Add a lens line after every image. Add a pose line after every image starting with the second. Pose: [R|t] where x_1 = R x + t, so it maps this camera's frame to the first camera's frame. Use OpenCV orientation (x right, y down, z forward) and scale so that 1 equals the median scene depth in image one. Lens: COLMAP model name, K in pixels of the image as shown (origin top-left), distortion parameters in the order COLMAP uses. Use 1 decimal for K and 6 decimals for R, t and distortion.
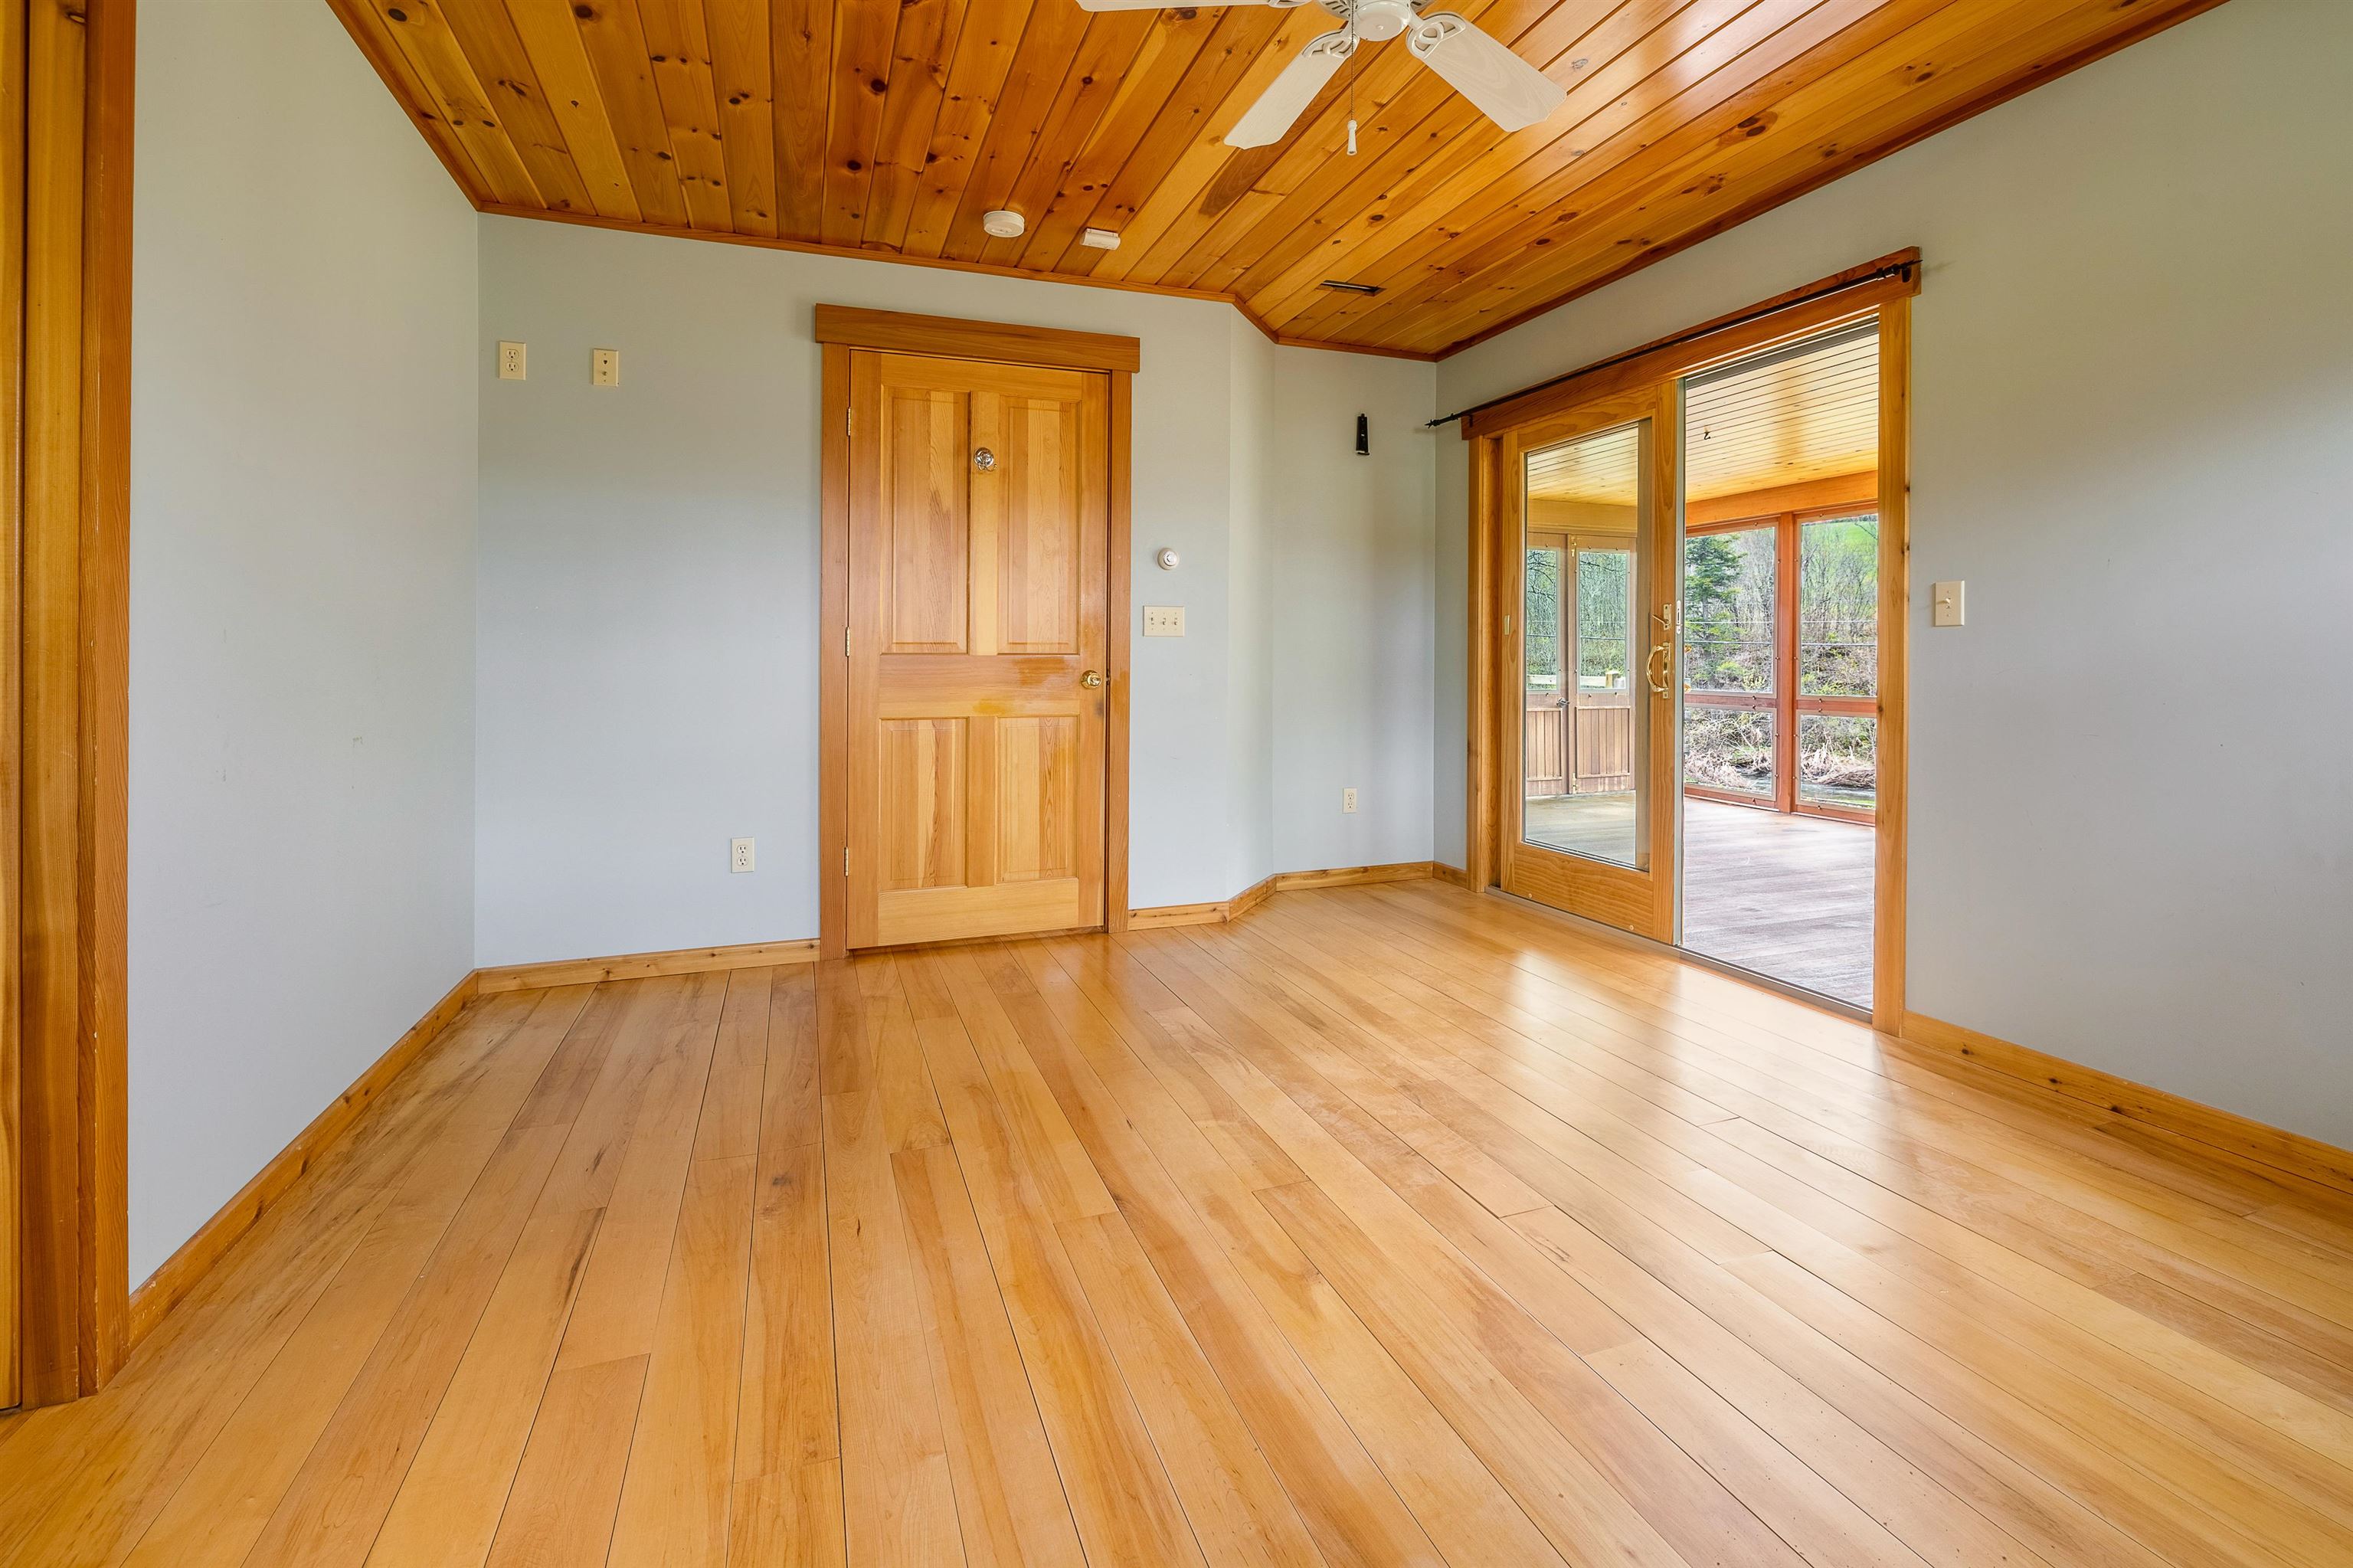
lens RADIAL K [[1033.4, 0, 1177.1], [0, 1033.4, 655.1], [0, 0, 1]] dist [-0.000910, -0.000041]
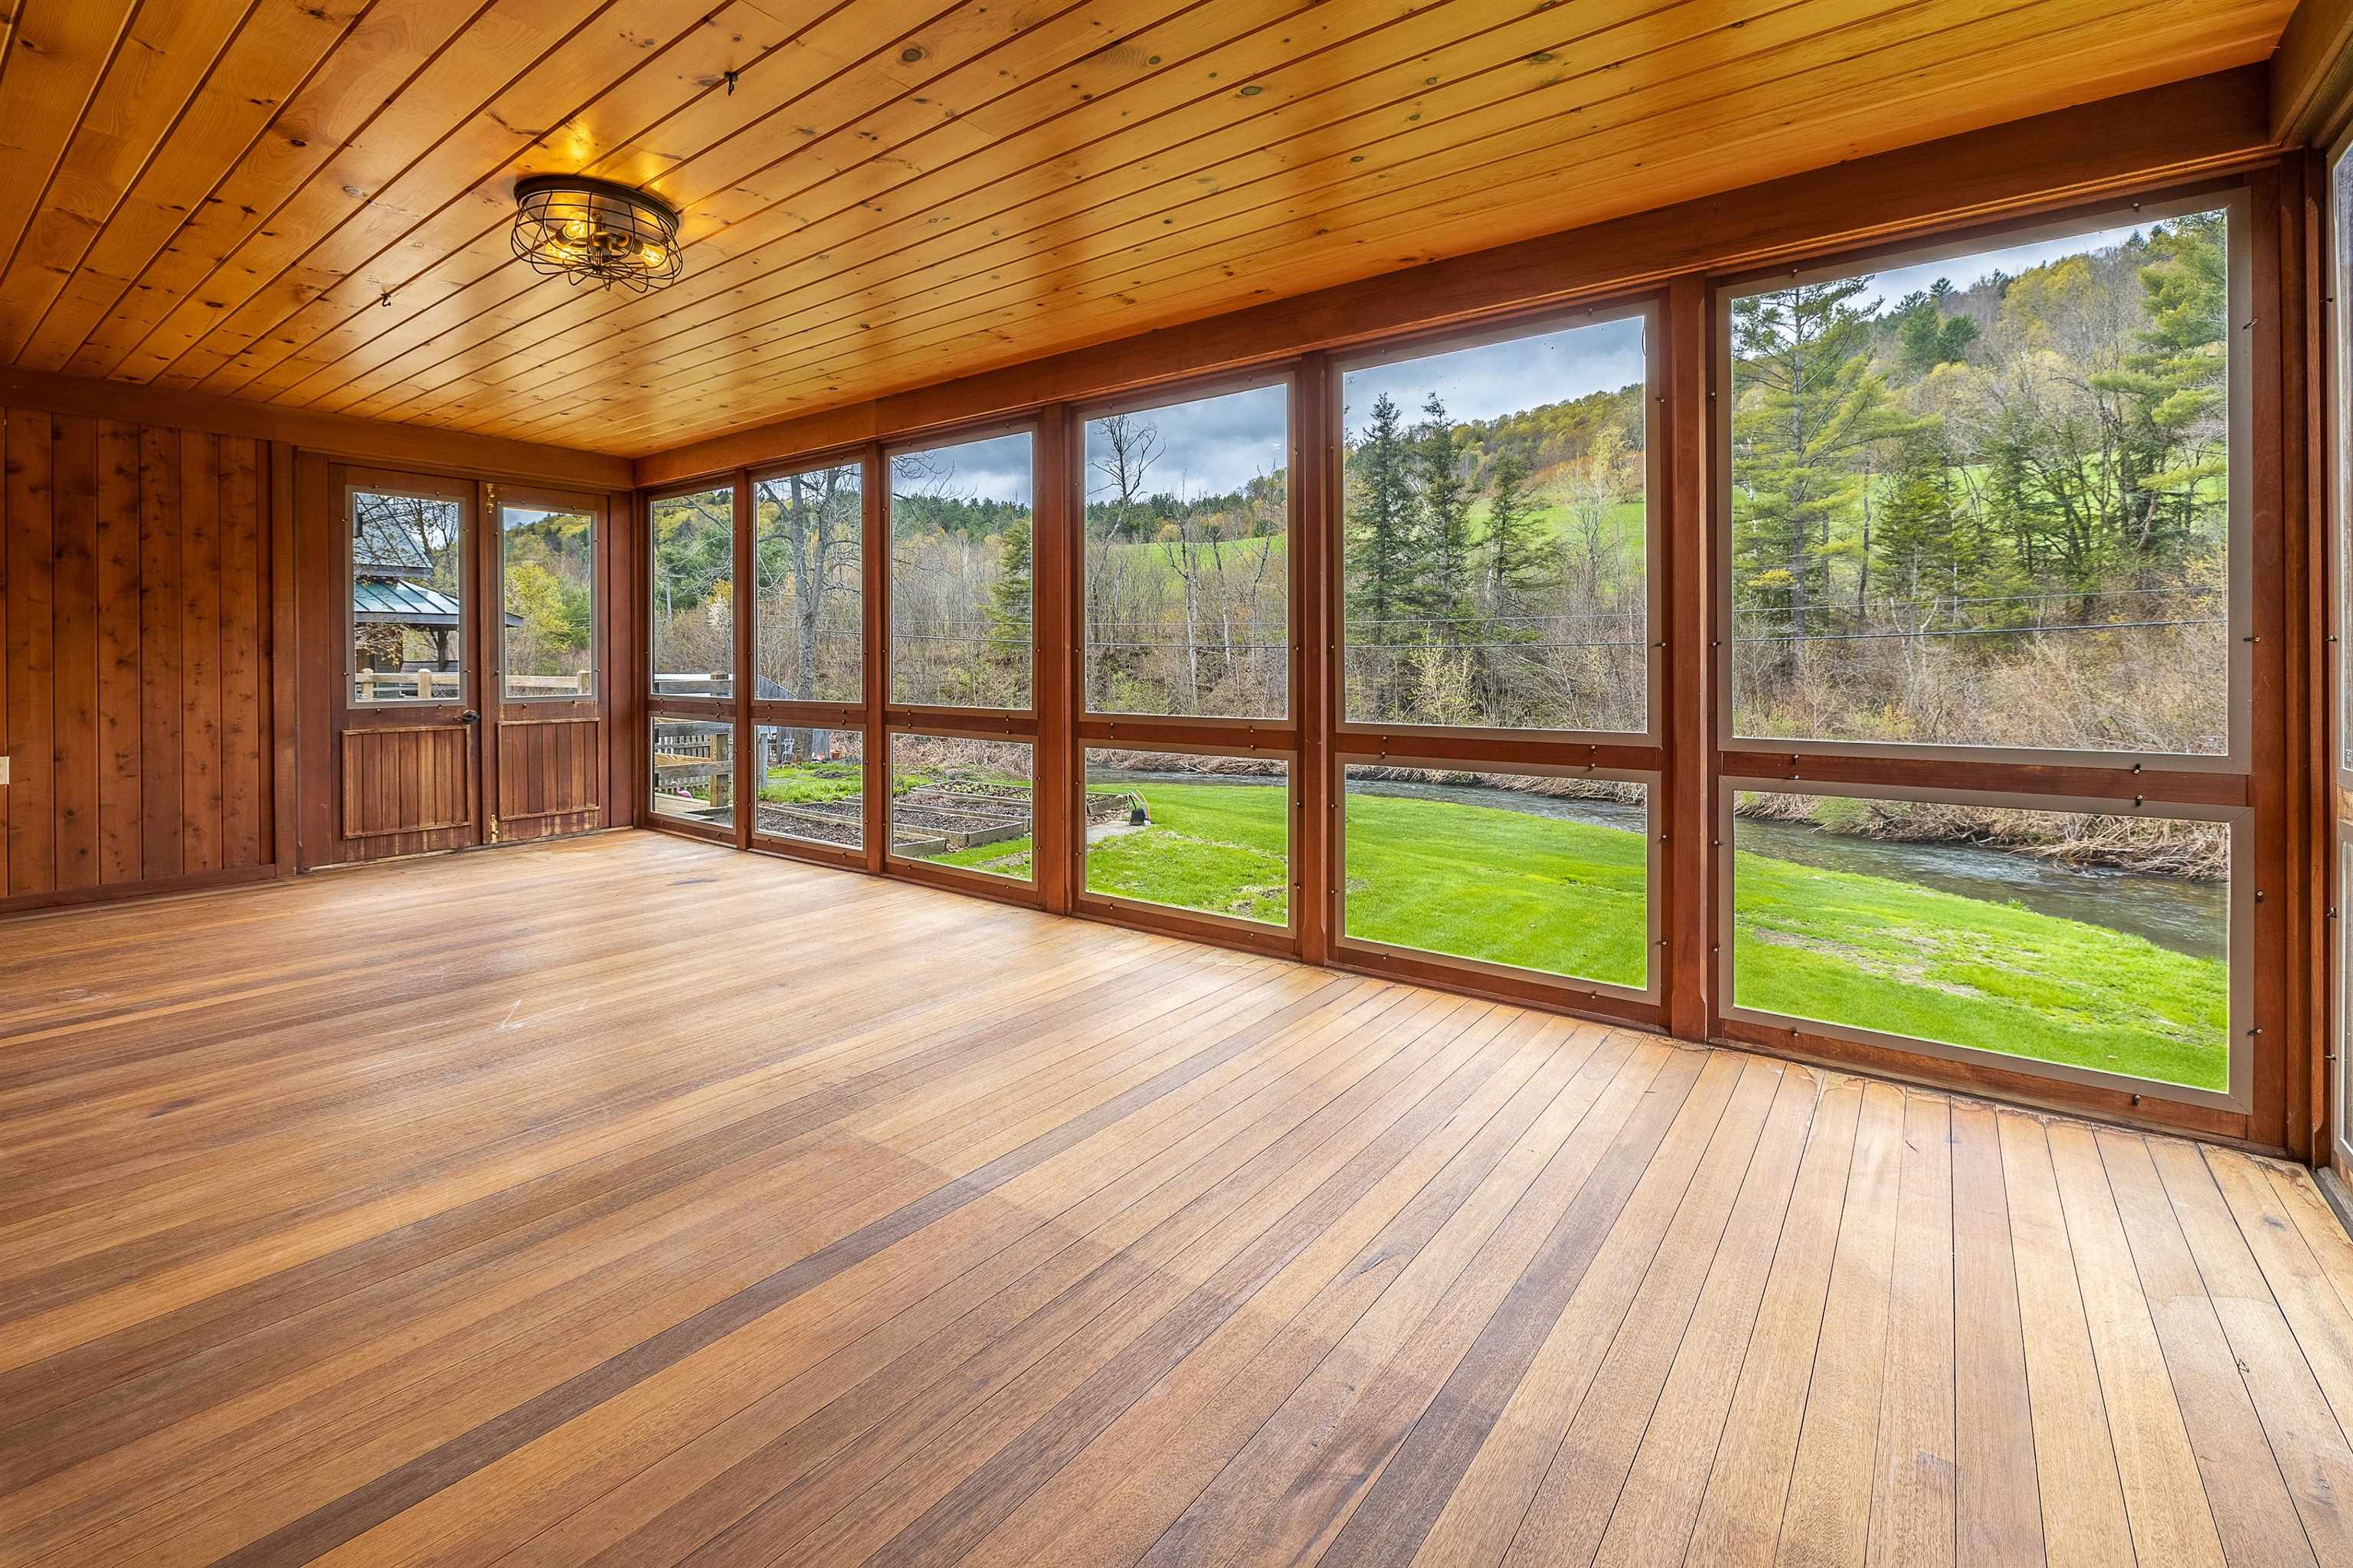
lens RADIAL K [[1033.4, 0, 1177.1], [0, 1033.4, 655.1], [0, 0, 1]] dist [-0.000910, -0.000041]
pose [[0.840442, -0.004060, 0.541886, 0.397456], [0.002398, 0.999990, 0.003773, 0.001764], [-0.541896, -0.001871, 0.840443, 0.141307]]
